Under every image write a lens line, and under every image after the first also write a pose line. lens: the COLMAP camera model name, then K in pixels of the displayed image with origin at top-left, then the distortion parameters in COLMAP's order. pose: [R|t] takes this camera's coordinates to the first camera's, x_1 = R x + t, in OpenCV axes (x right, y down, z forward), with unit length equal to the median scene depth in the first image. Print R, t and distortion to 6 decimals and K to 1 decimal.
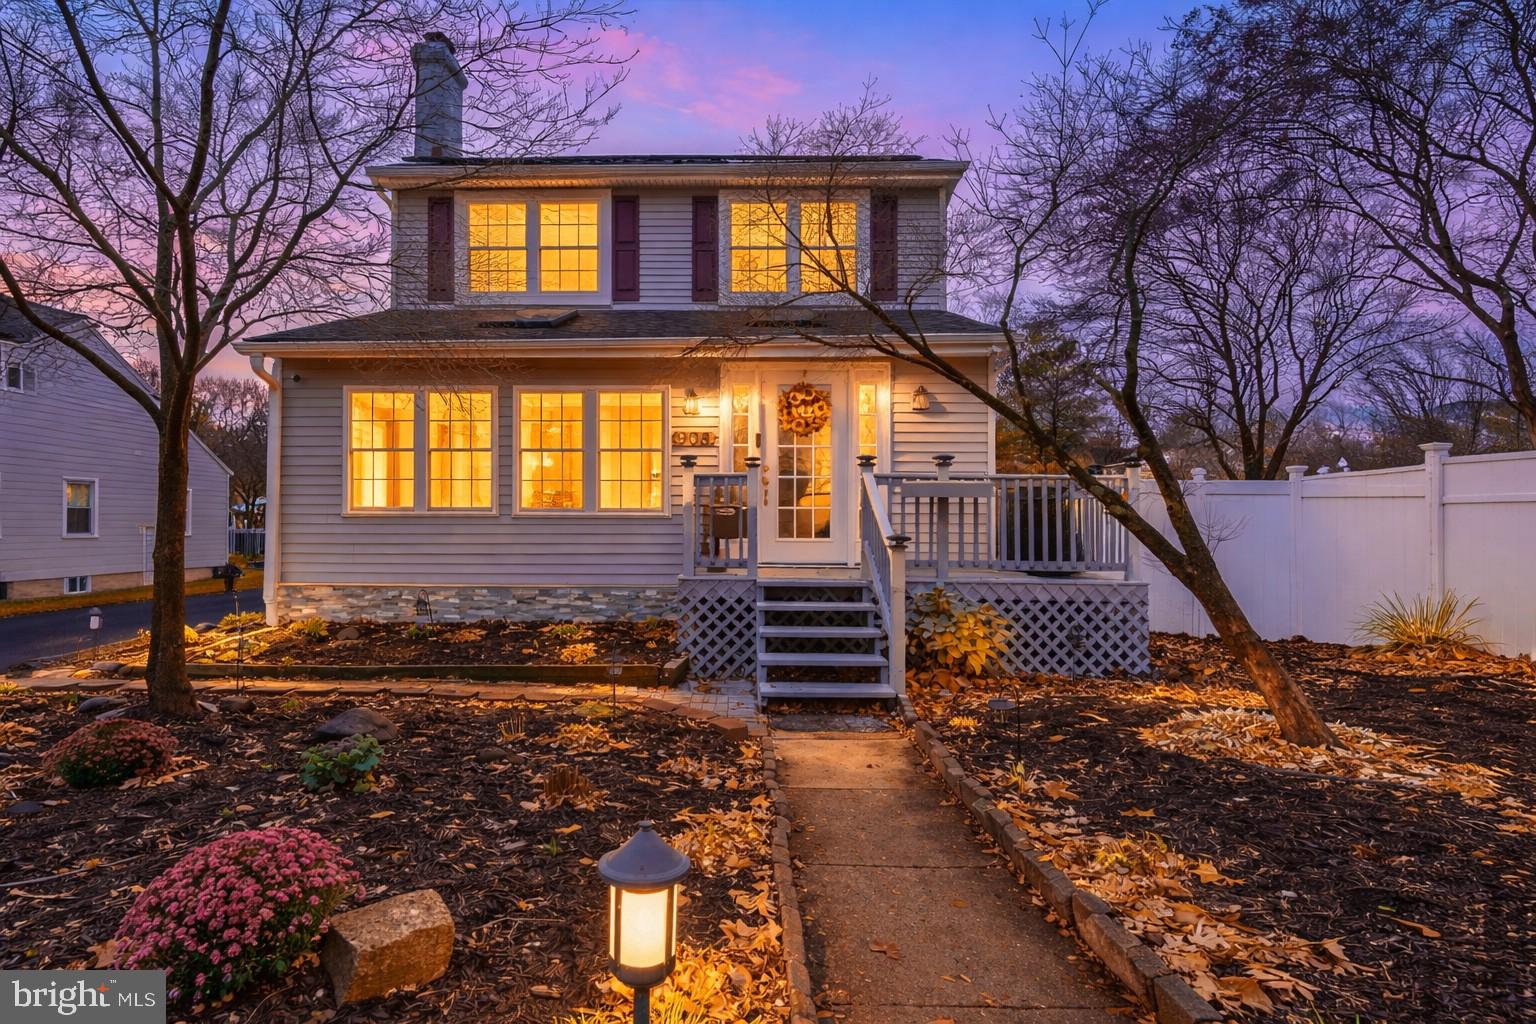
lens RADIAL K [[626.6, 0, 768.0], [0, 626.6, 482.8], [0, 0, 1]] dist [0.000679, 0.000072]
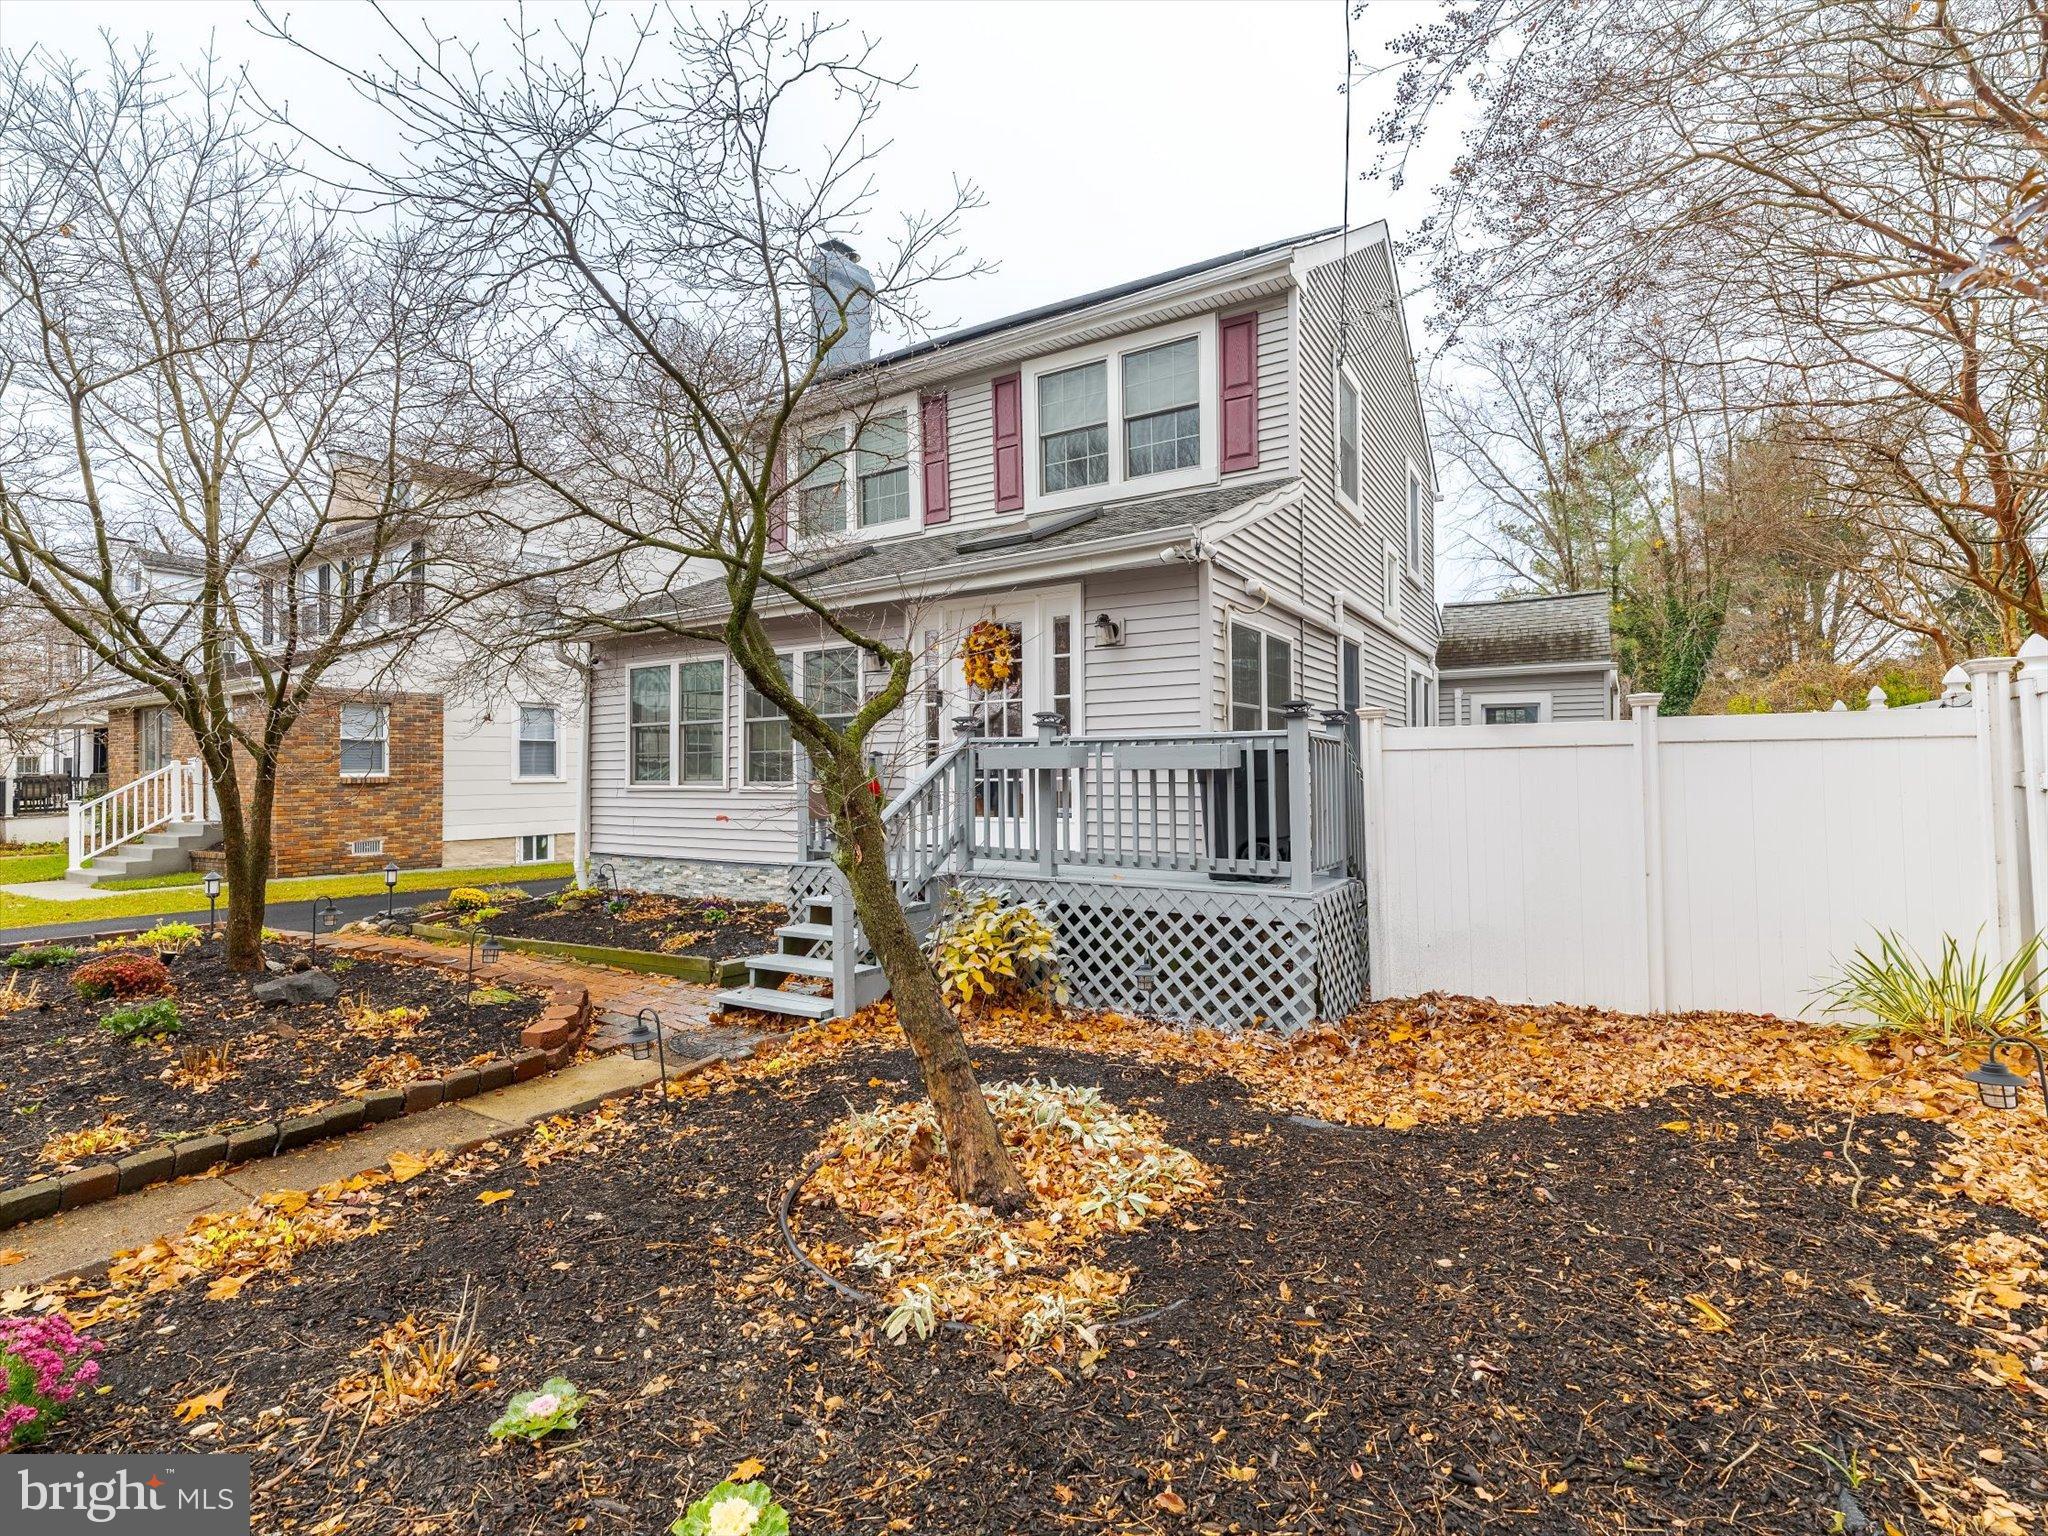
lens RADIAL K [[935.6, 0, 1024.0], [0, 935.6, 768.0], [0, 0, 1]] dist [-0.005372, 0.000067]
pose [[0.871166, -0.007612, -0.490929, 0.694072], [0.018516, 0.999678, 0.017356, 0.003442], [0.490638, -0.024209, 0.871027, 0.009084]]
